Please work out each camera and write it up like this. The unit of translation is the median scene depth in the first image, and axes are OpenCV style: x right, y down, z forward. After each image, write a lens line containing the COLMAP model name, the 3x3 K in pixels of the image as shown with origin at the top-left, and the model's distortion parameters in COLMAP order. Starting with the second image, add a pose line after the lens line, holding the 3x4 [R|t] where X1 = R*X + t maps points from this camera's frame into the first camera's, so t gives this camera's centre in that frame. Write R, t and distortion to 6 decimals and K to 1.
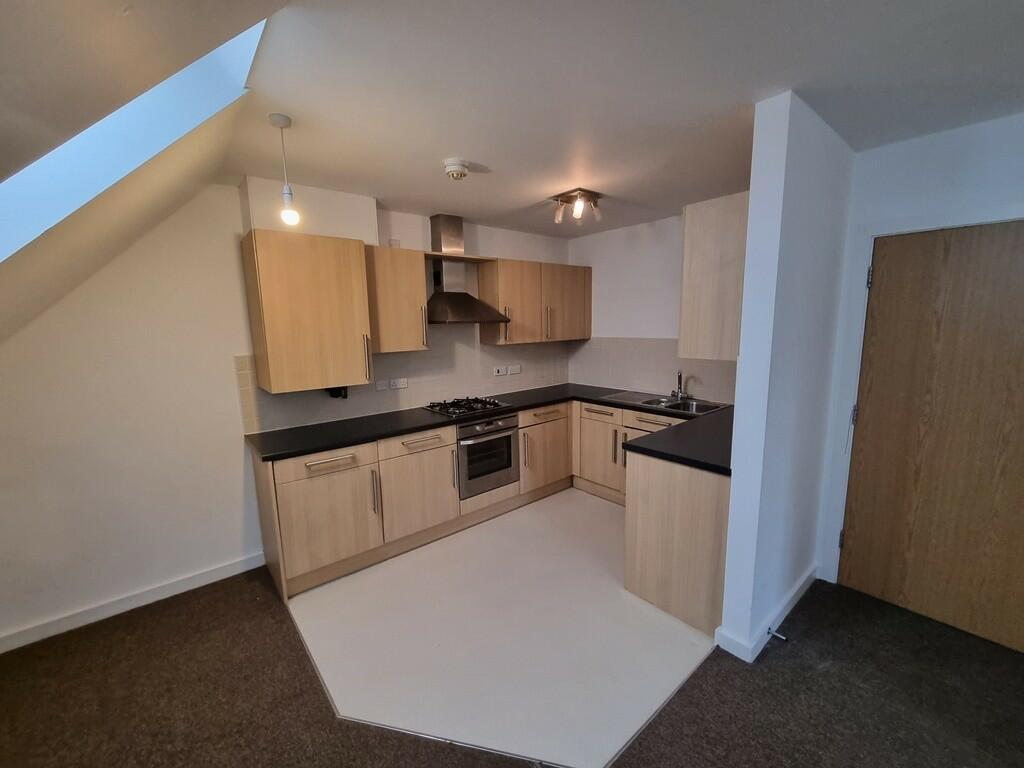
lens RADIAL K [[413.0, 0, 514.9], [0, 413.0, 388.6], [0, 0, 1]] dist [0.000361, 0.000003]
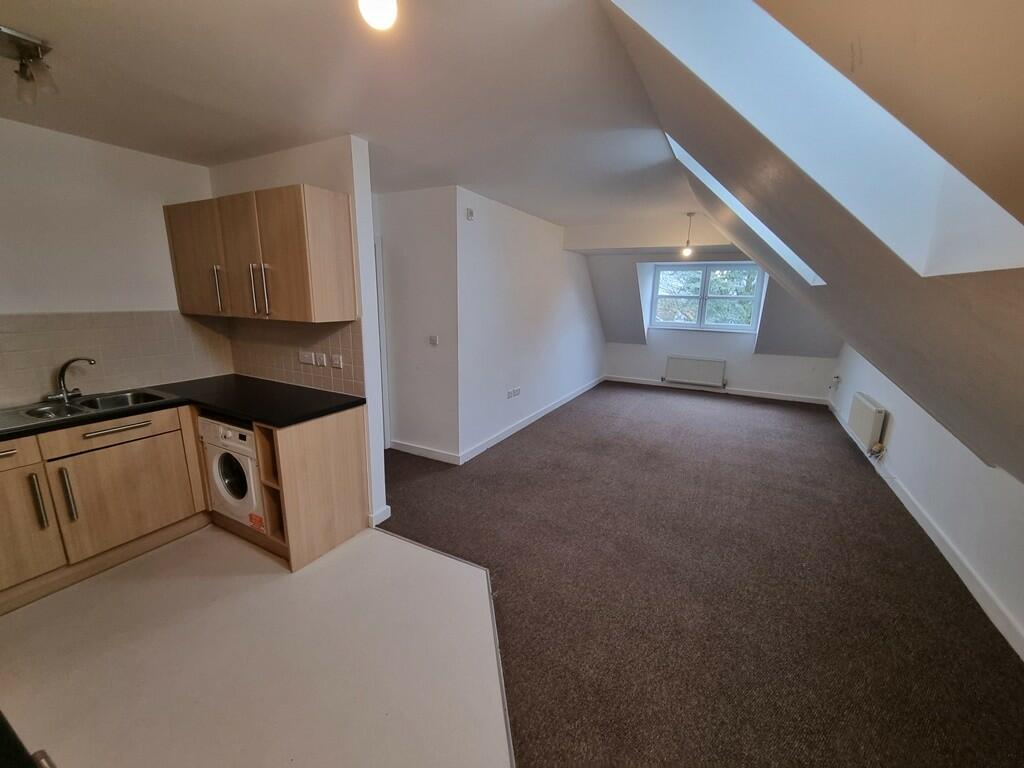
lens RADIAL K [[417.9, 0, 512.0], [0, 417.9, 384.0], [0, 0, 1]] dist [0.000575, -0.000454]
pose [[-0.362946, -0.184178, 0.913427, -0.563481], [0.138174, 0.958796, 0.248229, -0.081181], [-0.921509, 0.216305, -0.322543, 0.593984]]
